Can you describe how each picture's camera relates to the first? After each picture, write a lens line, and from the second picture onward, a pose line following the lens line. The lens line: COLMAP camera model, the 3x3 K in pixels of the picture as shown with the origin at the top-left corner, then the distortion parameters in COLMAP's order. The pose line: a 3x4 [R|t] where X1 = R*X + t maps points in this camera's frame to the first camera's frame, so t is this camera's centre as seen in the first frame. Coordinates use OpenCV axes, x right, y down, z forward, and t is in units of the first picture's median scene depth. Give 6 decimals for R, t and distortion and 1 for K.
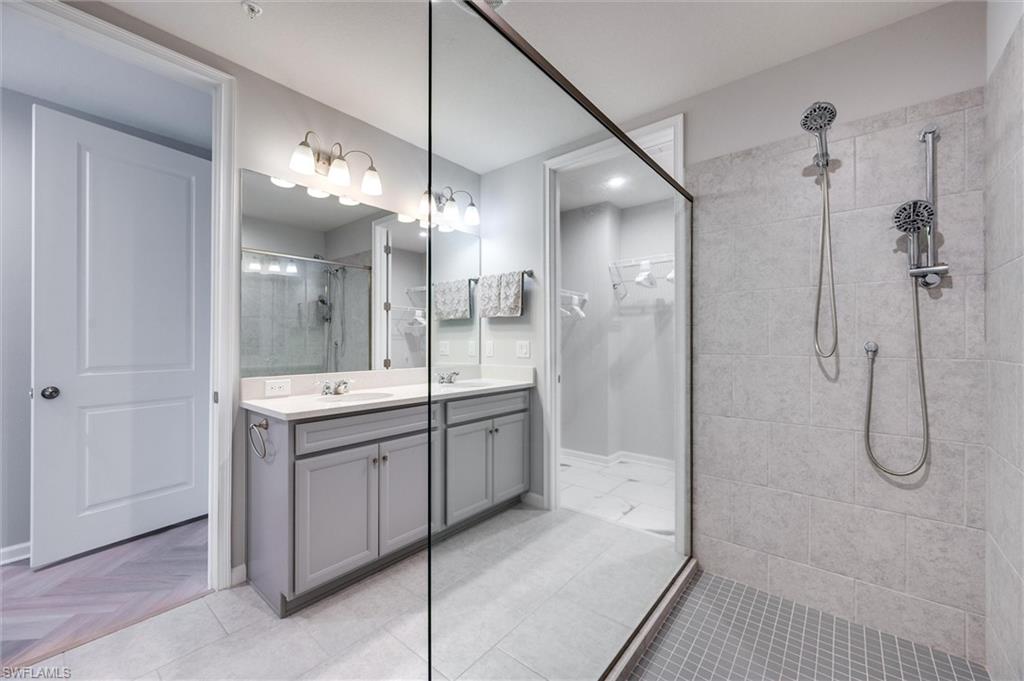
lens RADIAL K [[405.2, 0, 512.0], [0, 405.2, 340.5], [0, 0, 1]] dist [0.002621, -0.000210]
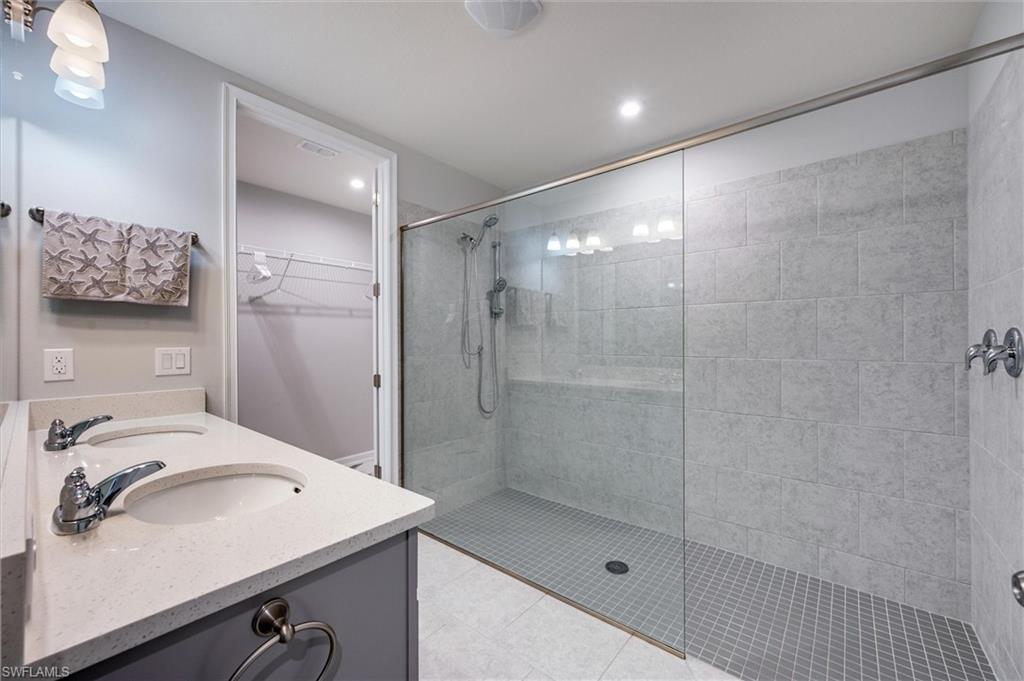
lens RADIAL K [[405.2, 0, 512.0], [0, 405.2, 340.5], [0, 0, 1]] dist [0.002621, -0.000210]
pose [[0.003771, 0.004215, 0.999984, -0.586470], [0.002110, 0.999989, -0.004223, -0.005421], [-0.999991, 0.002126, 0.003762, 0.507969]]
